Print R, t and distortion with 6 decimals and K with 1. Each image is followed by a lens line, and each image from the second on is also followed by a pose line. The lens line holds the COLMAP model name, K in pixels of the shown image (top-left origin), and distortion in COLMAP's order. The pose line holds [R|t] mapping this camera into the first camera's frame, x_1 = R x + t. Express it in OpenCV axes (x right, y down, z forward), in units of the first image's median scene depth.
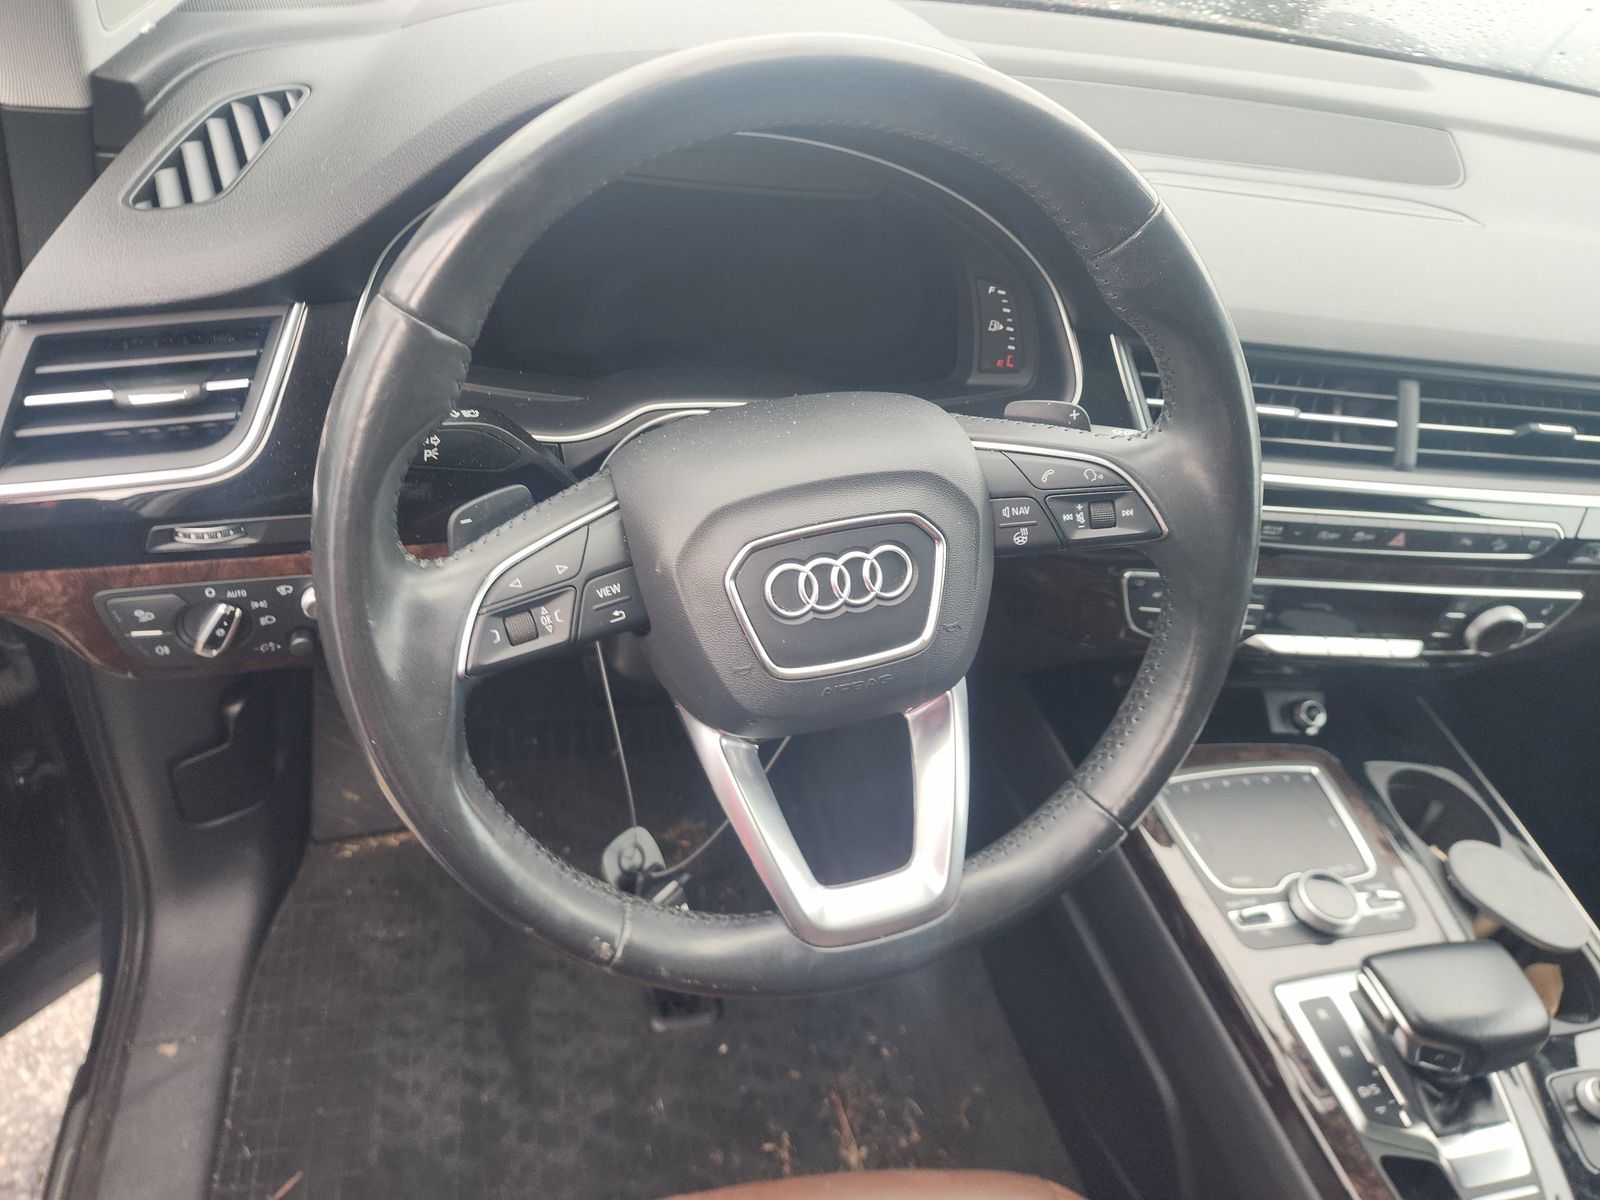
lens RADIAL K [[1111.9, 0, 794.5], [0, 1111.9, 656.2], [0, 0, 1]] dist [0.070720, -0.077079]
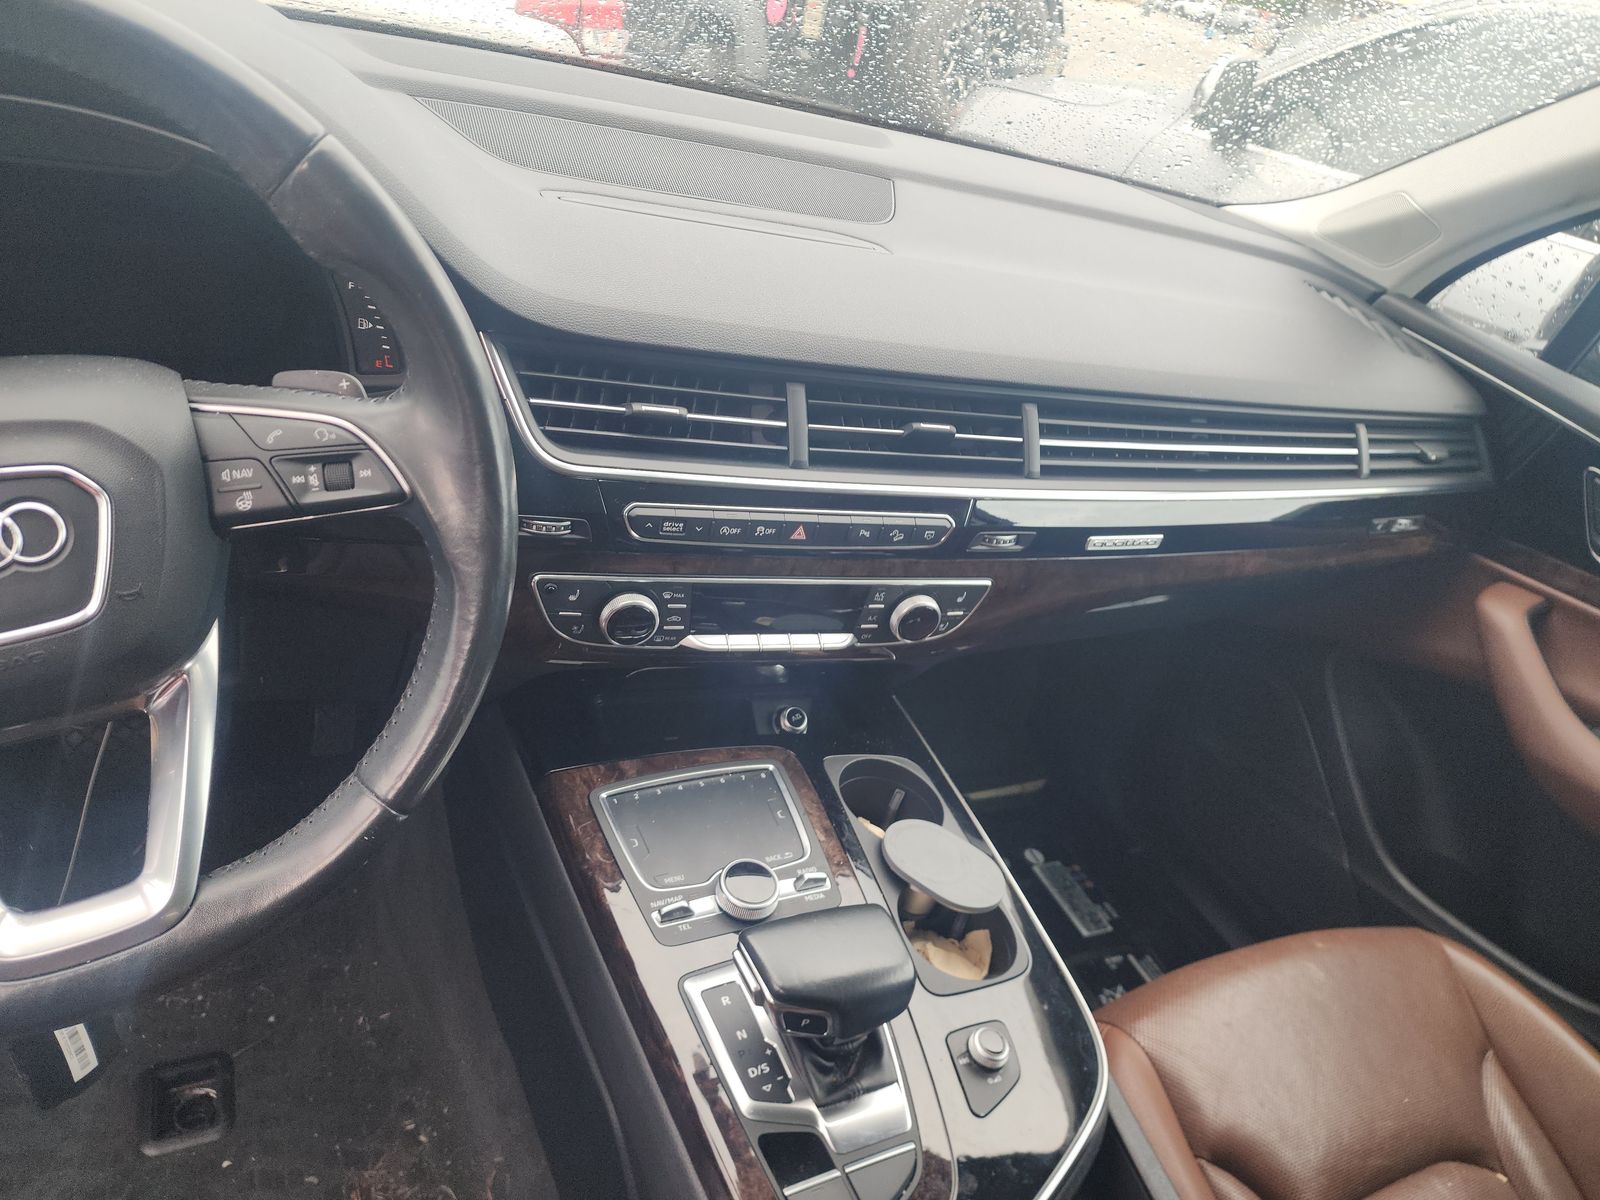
lens RADIAL K [[1111.9, 0, 794.5], [0, 1111.9, 656.2], [0, 0, 1]] dist [0.070720, -0.077079]
pose [[0.971871, -0.065186, 0.226313, 0.296417], [0.083729, 0.993788, -0.073318, 0.086949], [-0.220128, 0.090204, 0.971291, 0.010782]]
